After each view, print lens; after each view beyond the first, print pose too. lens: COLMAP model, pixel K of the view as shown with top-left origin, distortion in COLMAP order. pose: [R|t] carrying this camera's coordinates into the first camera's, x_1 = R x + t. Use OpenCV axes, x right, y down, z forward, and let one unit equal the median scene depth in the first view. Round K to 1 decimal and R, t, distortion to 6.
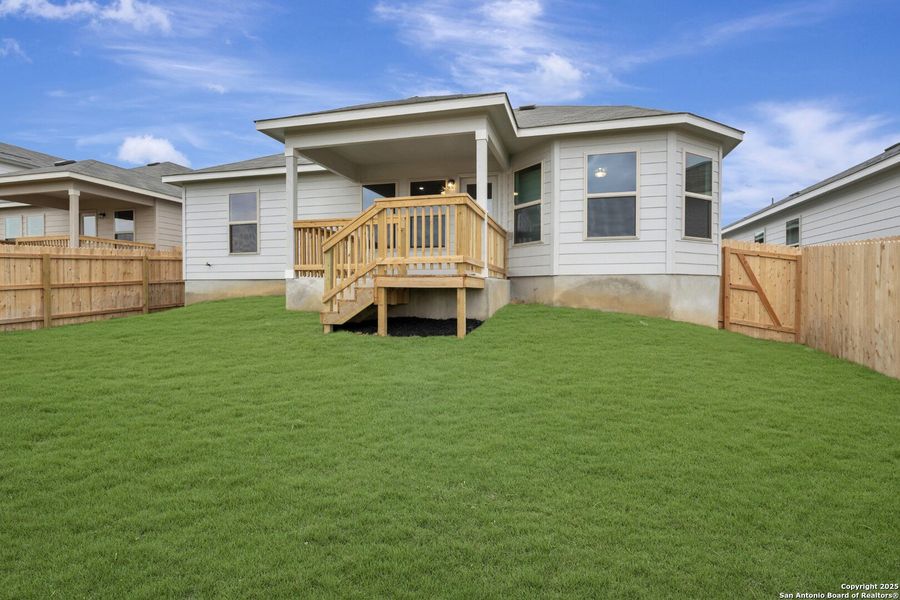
lens RADIAL K [[453.3, 0, 449.9], [0, 453.3, 300.1], [0, 0, 1]] dist [-0.004206, 0.002592]
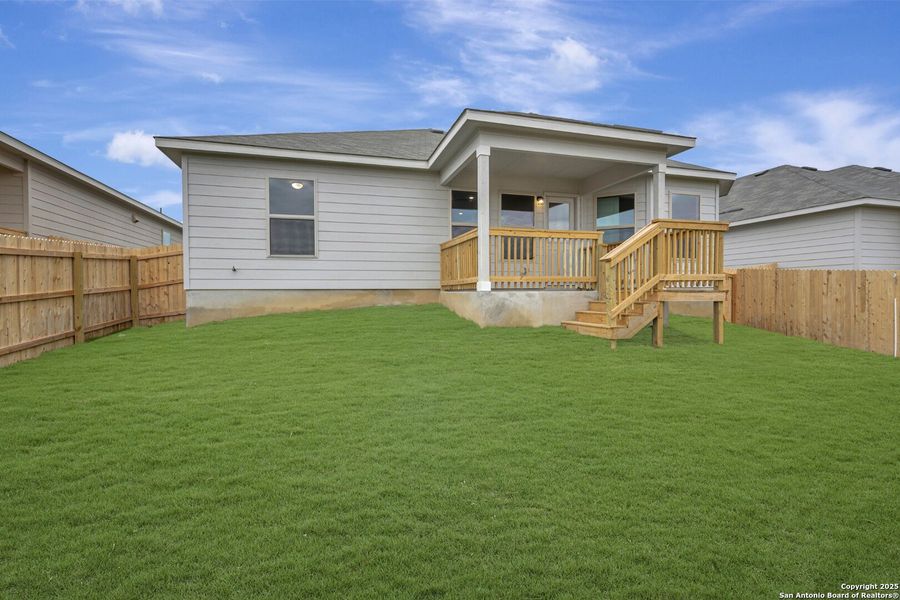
lens RADIAL K [[423.4, 0, 447.3], [0, 423.4, 300.5], [0, 0, 1]] dist [0.000517, -0.000529]
pose [[0.847816, -0.015253, 0.530071, -0.820721], [0.017416, 0.999848, 0.000916, -0.030091], [-0.530005, 0.008455, 0.847953, 0.315553]]
